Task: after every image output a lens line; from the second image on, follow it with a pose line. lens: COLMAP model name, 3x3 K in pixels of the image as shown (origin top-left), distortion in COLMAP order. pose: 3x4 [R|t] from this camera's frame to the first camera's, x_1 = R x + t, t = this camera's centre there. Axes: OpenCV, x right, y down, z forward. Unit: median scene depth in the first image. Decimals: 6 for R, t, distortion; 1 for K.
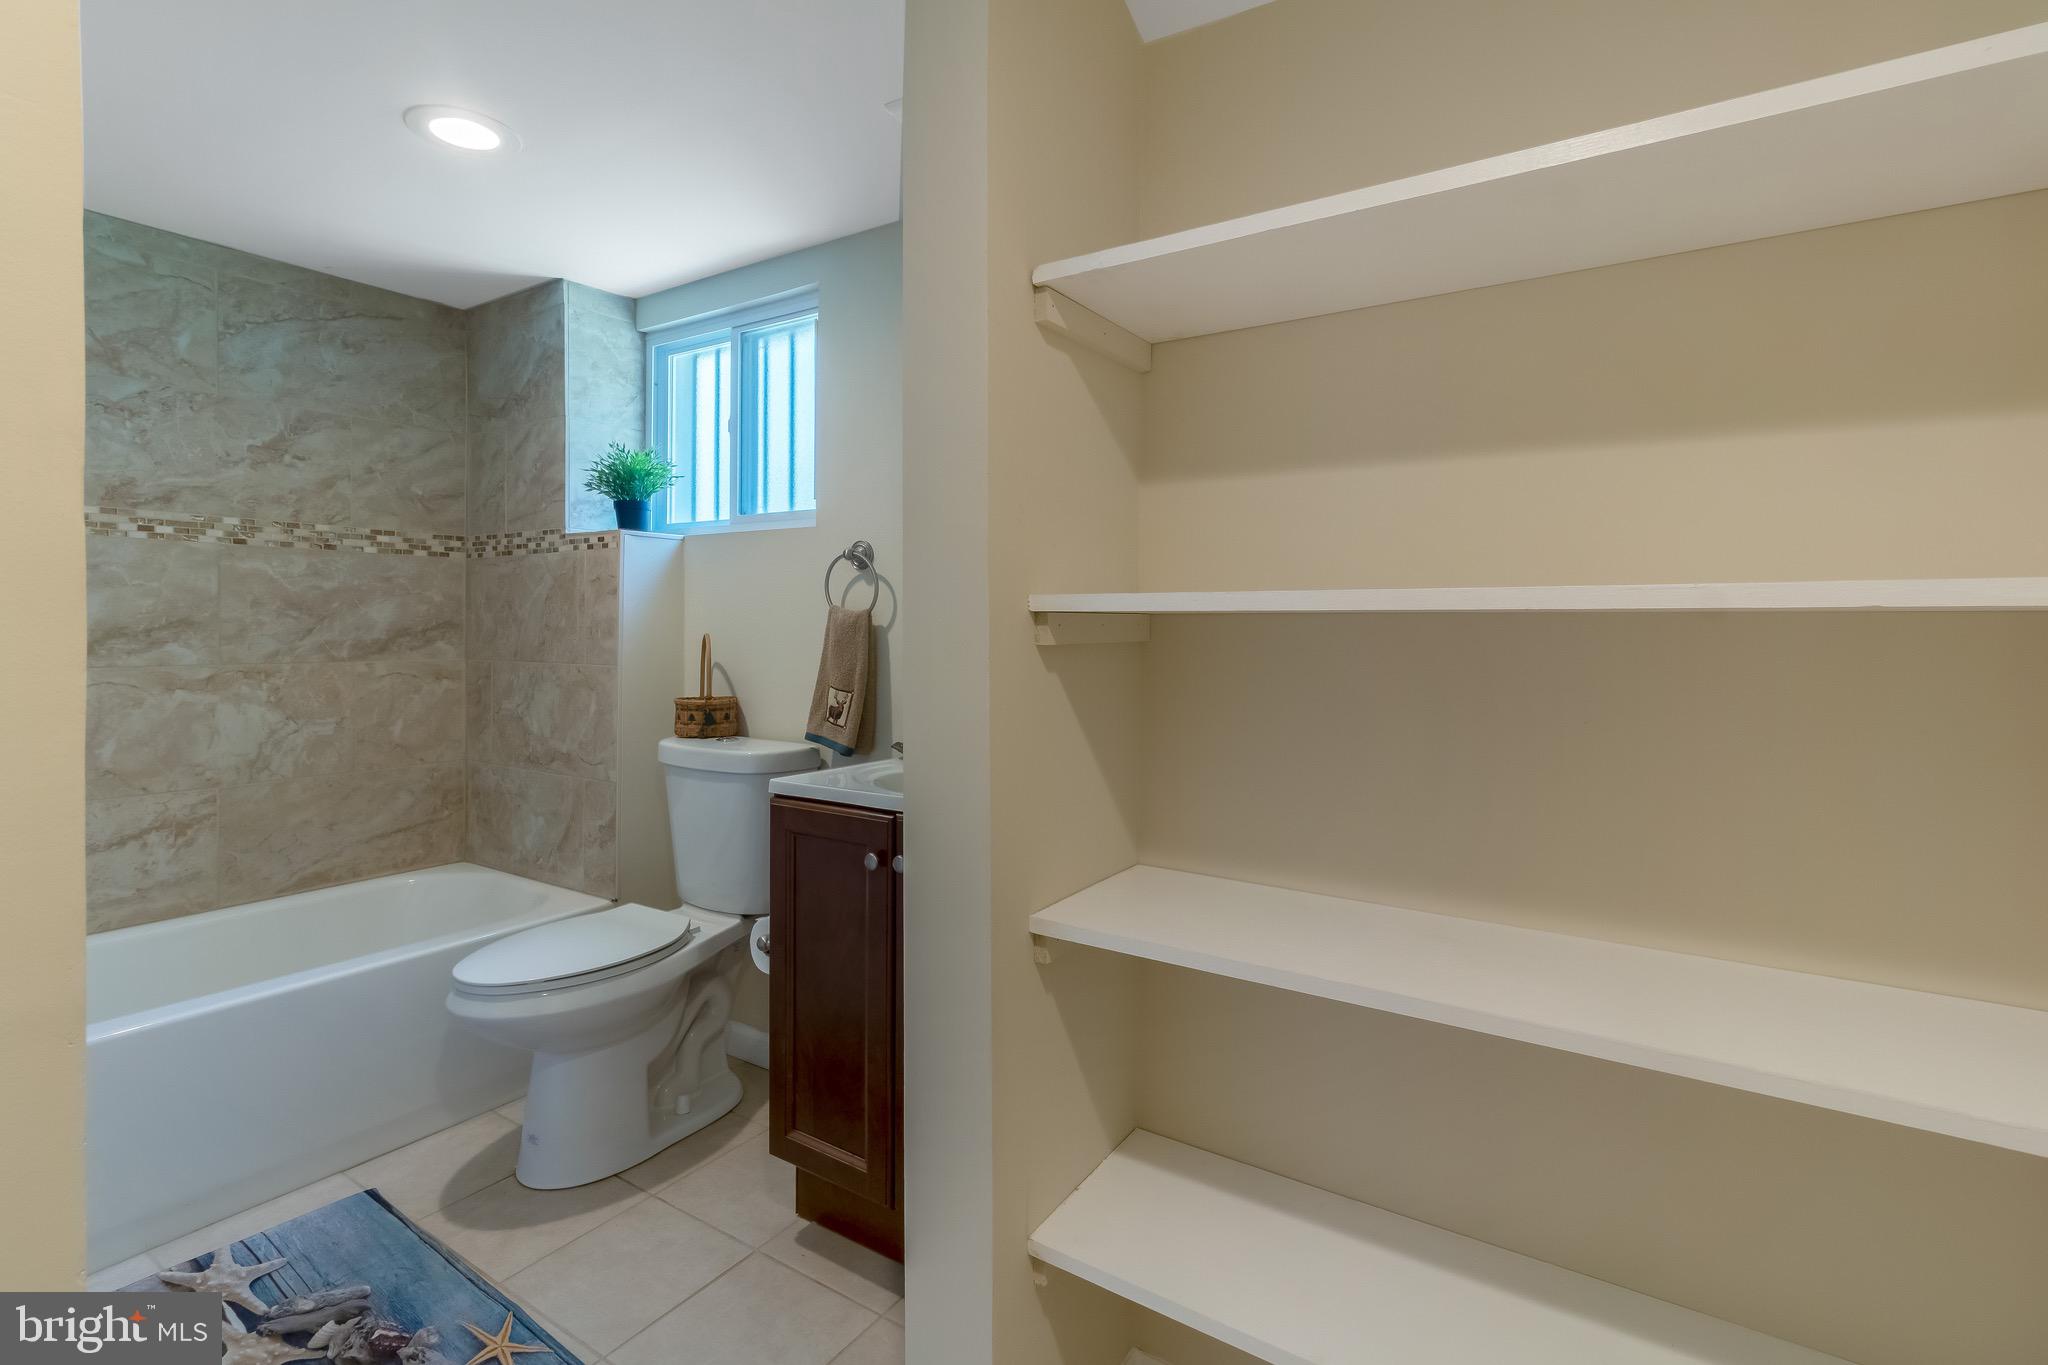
lens RADIAL K [[949.6, 0, 1019.3], [0, 949.6, 644.2], [0, 0, 1]] dist [0.006982, 0.000034]
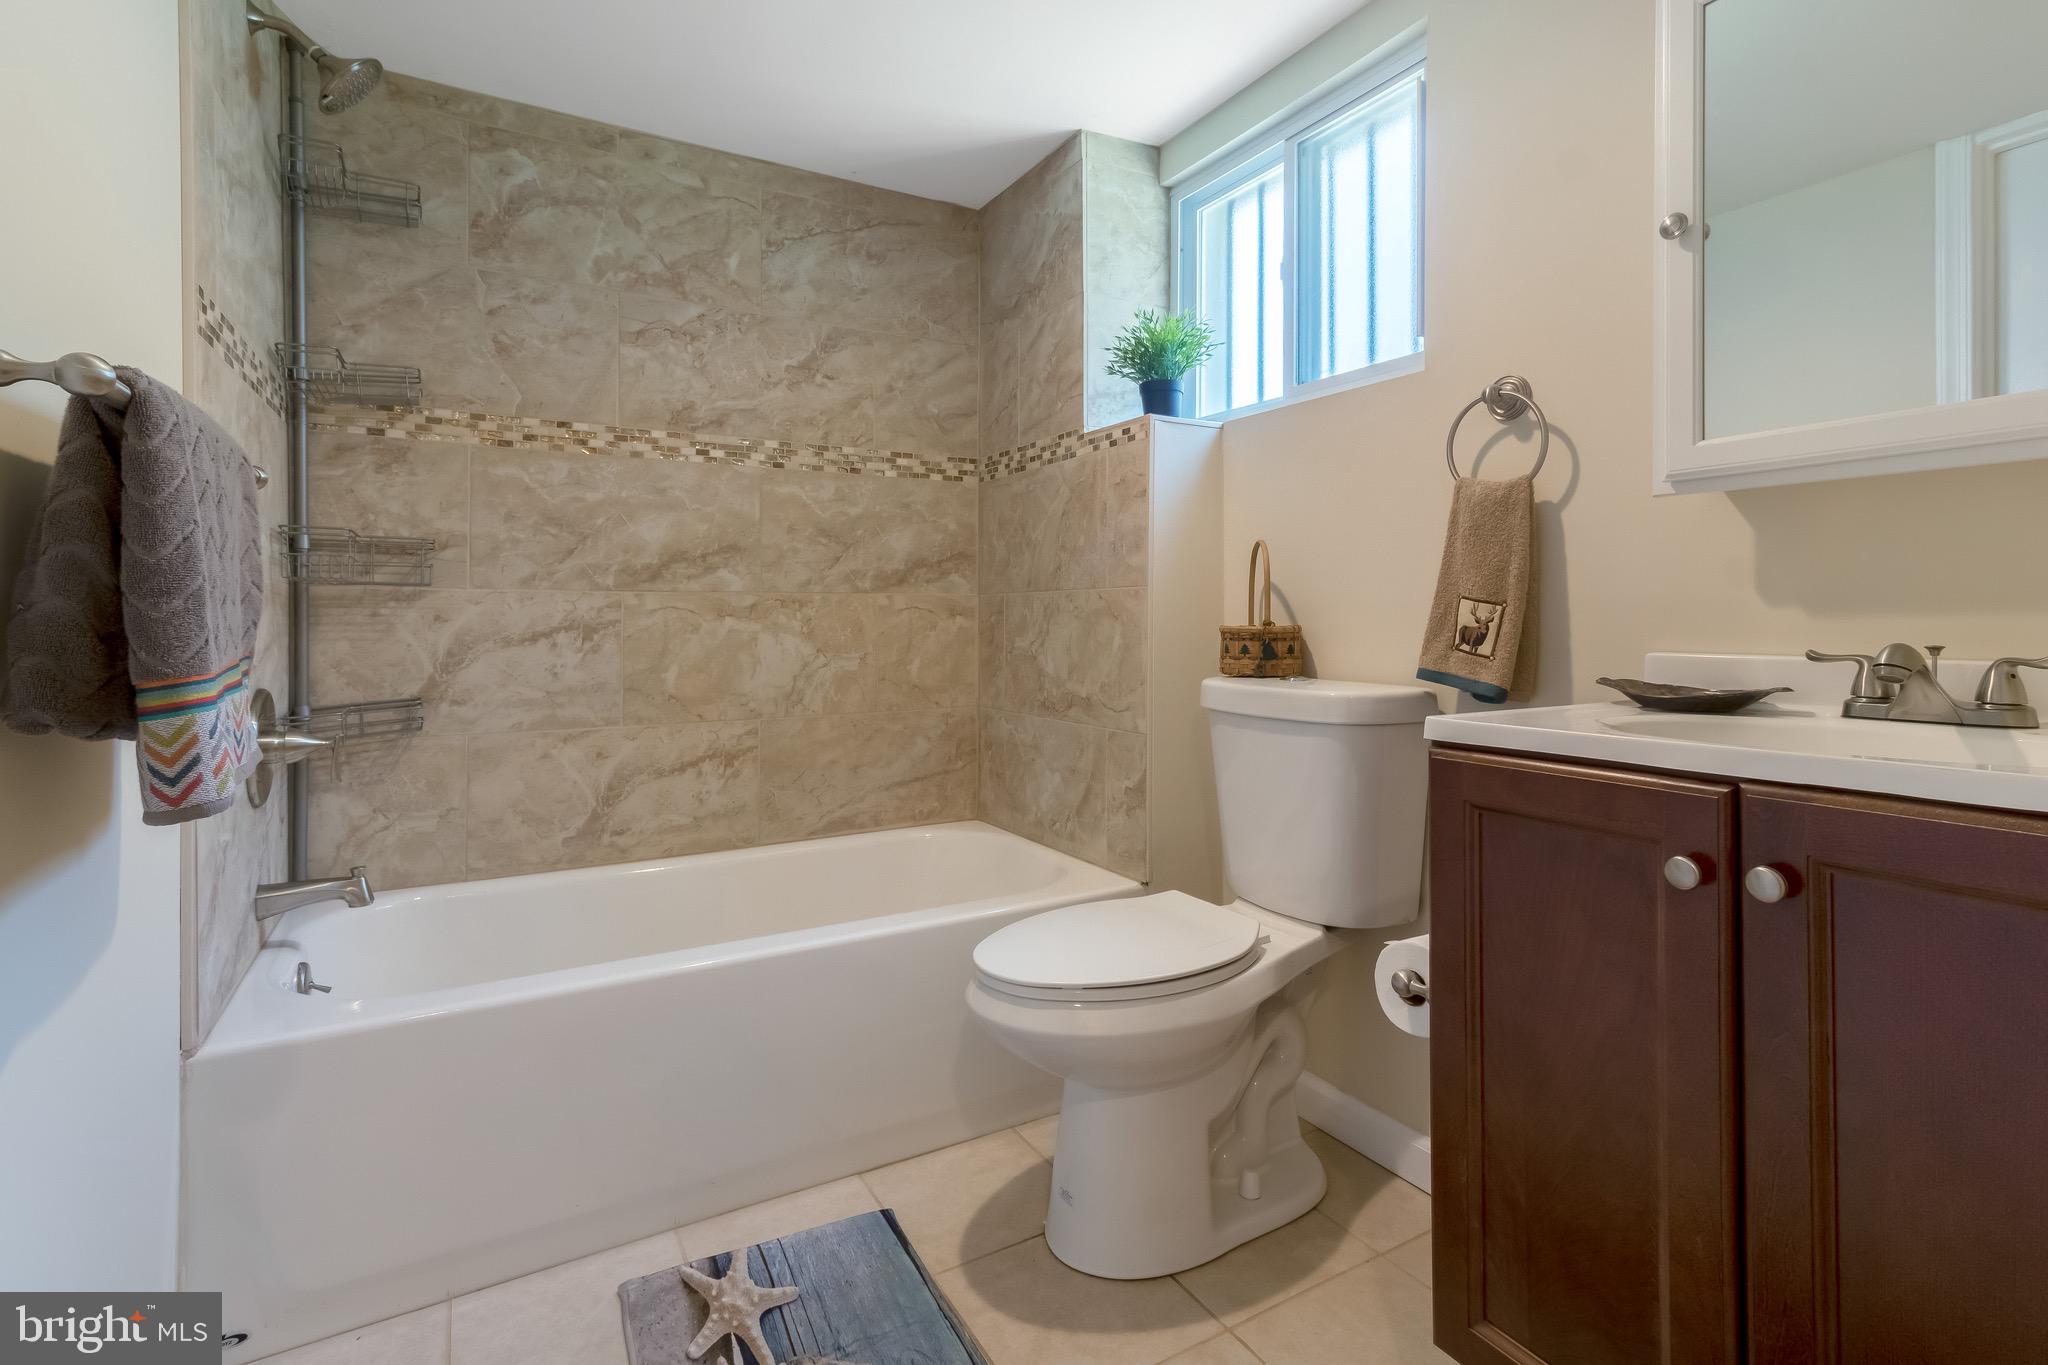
lens RADIAL K [[960.9, 0, 1026.7], [0, 960.9, 612.2], [0, 0, 1]] dist [0.011846, 0.000580]
pose [[0.894269, -0.013210, -0.447336, -0.154410], [0.001842, 0.999664, -0.025839, 0.065054], [0.447527, 0.022283, 0.893993, 0.238886]]
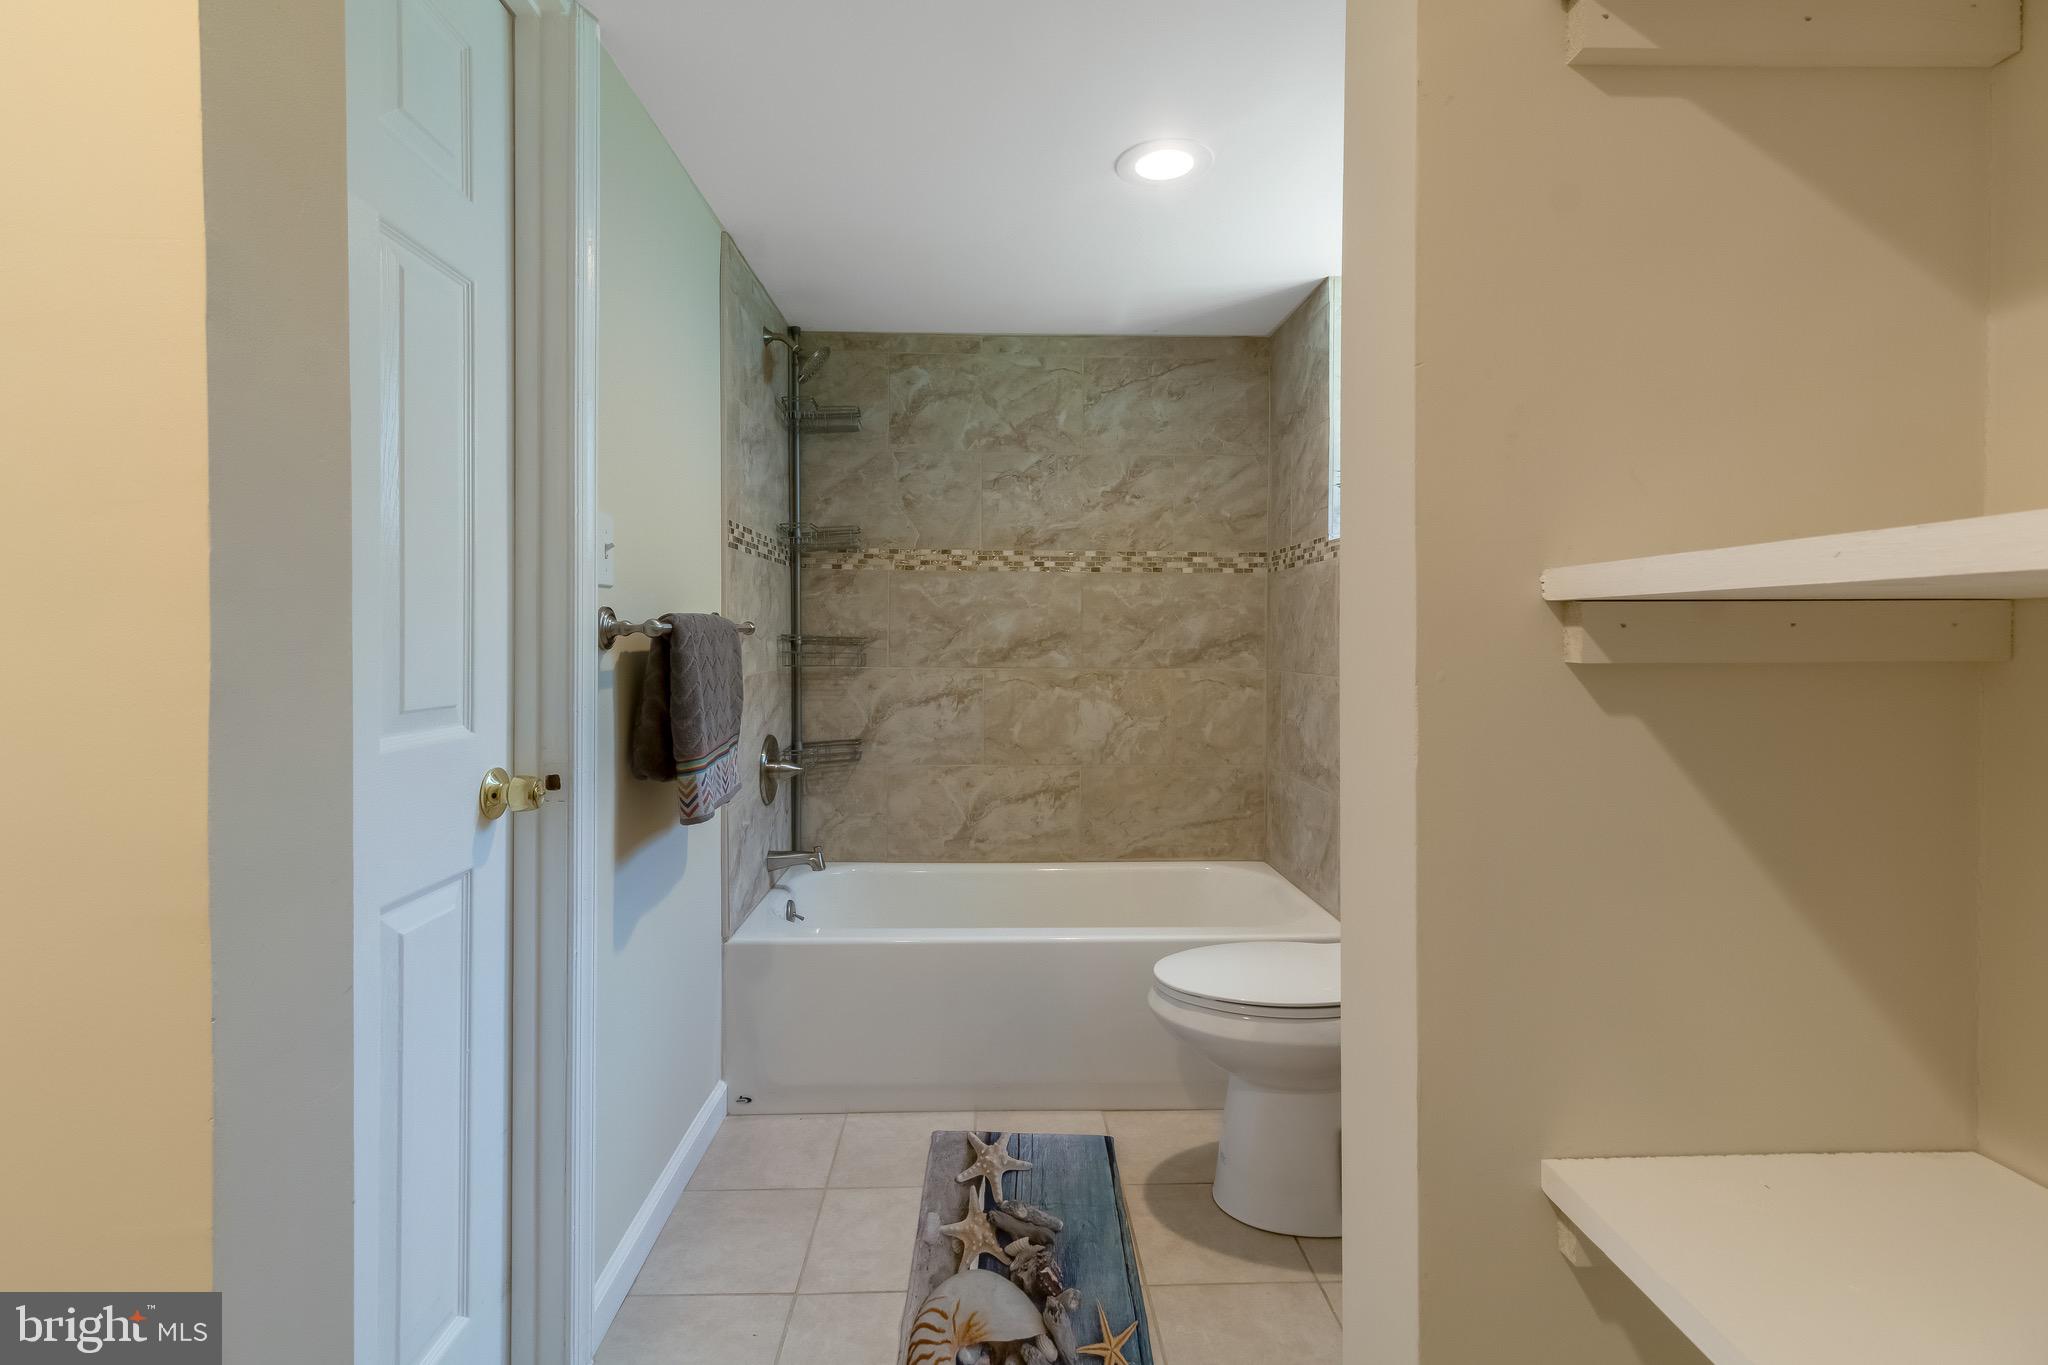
lens RADIAL K [[944.1, 0, 1021.9], [0, 944.1, 647.0], [0, 0, 1]] dist [0.003856, 0.000594]
pose [[0.578394, 0.005319, -0.815740, 0.129732], [-0.014605, 0.999886, -0.003835, -0.000617], [0.815627, 0.014132, 0.578405, 0.204965]]
